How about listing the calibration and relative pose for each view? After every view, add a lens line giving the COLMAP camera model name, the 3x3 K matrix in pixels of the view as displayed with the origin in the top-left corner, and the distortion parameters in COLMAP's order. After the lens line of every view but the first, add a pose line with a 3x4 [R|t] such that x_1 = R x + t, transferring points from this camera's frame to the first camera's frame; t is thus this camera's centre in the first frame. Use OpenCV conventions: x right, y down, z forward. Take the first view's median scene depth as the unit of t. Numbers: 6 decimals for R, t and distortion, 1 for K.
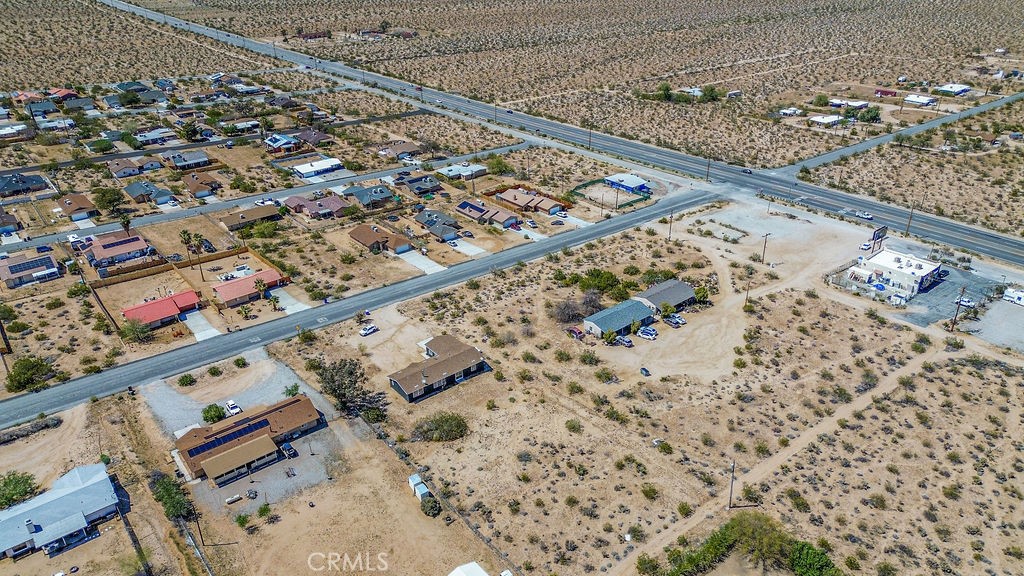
lens RADIAL K [[722.1, 0, 516.2], [0, 722.1, 292.7], [0, 0, 1]] dist [0.074294, -0.067712]
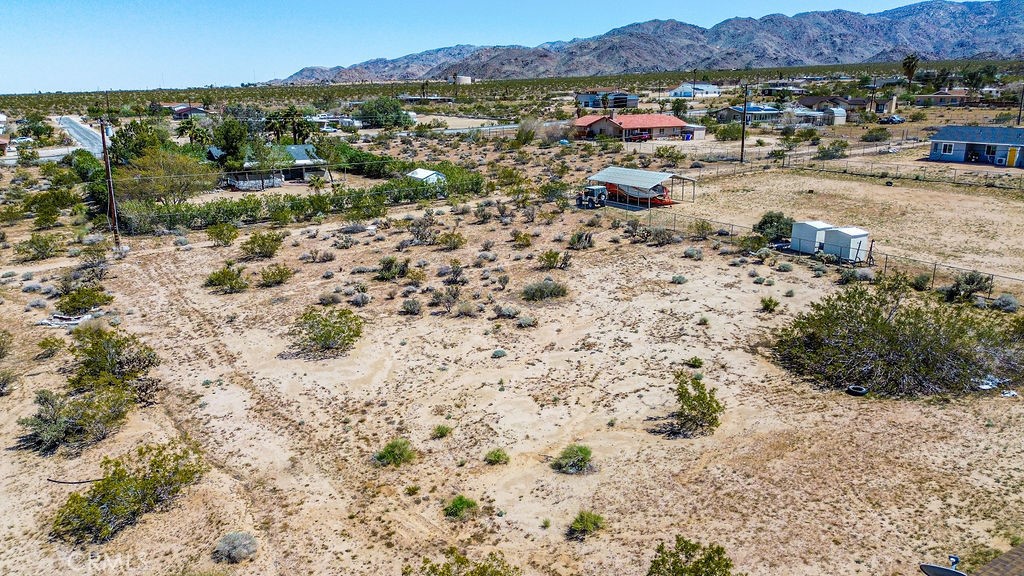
lens RADIAL K [[722.1, 0, 518.0], [0, 722.1, 286.7], [0, 0, 1]] dist [0.074294, -0.067712]
pose [[-0.994142, -0.007502, 0.107818, -0.008551], [0.067748, 0.734016, 0.675744, 0.009139], [-0.084210, 0.679090, -0.729209, 0.912535]]
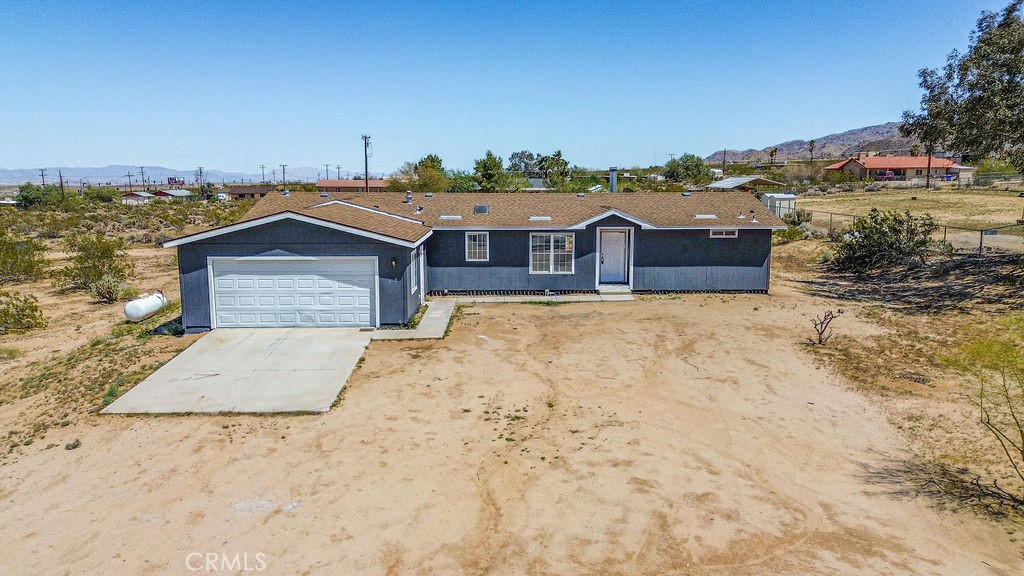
lens RADIAL K [[722.1, 0, 515.5], [0, 722.1, 288.3], [0, 0, 1]] dist [0.074294, -0.067712]
pose [[-0.796593, -0.067152, 0.600775, -0.197627], [0.302111, 0.816582, 0.491856, 0.020941], [-0.523611, 0.573310, -0.630196, 0.981596]]
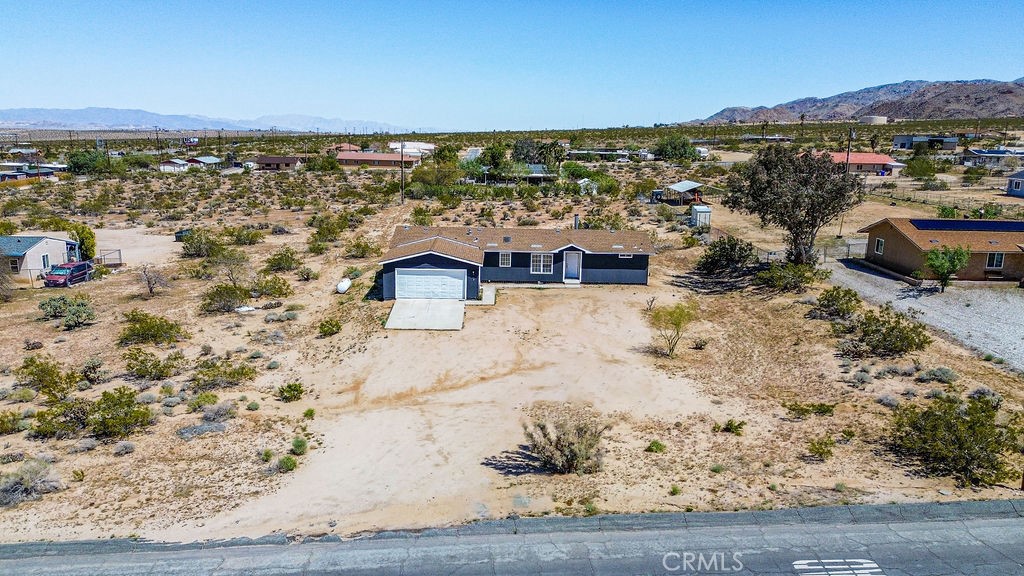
lens RADIAL K [[752.7, 0, 519.2], [0, 752.7, 286.3], [0, 0, 1]] dist [0.034625, -0.005339]
pose [[-0.800139, -0.115629, 0.588564, -0.292504], [0.280363, 0.795359, 0.537402, -0.073574], [-0.530259, 0.595008, -0.603980, 1.080632]]
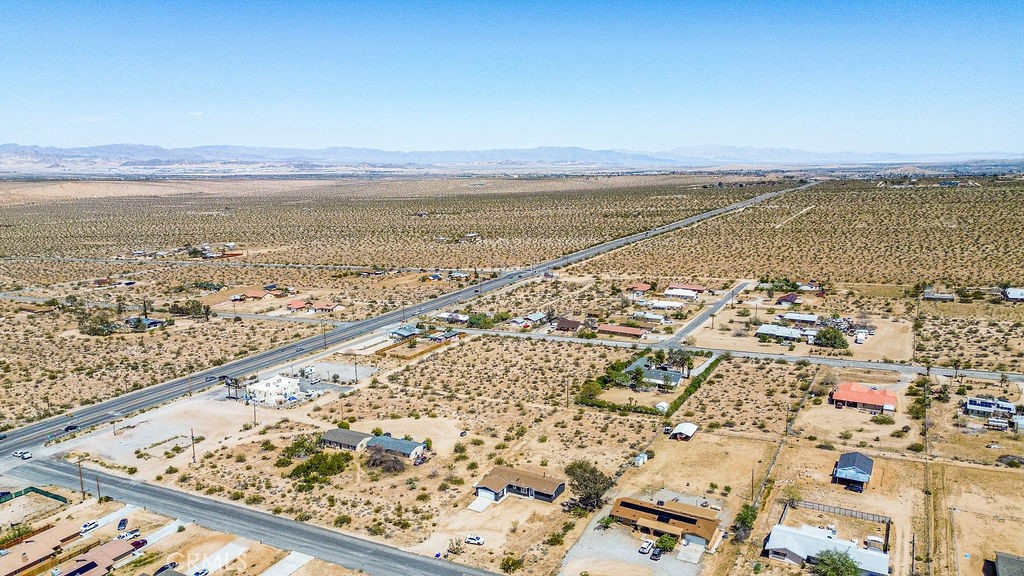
lens RADIAL K [[722.1, 0, 523.3], [0, 722.1, 290.2], [0, 0, 1]] dist [0.074294, -0.067712]
pose [[-0.390549, -0.147628, 0.908668, -1.020559], [0.440958, 0.836455, 0.325421, -0.490769], [-0.808101, 0.527778, -0.261578, 1.002907]]
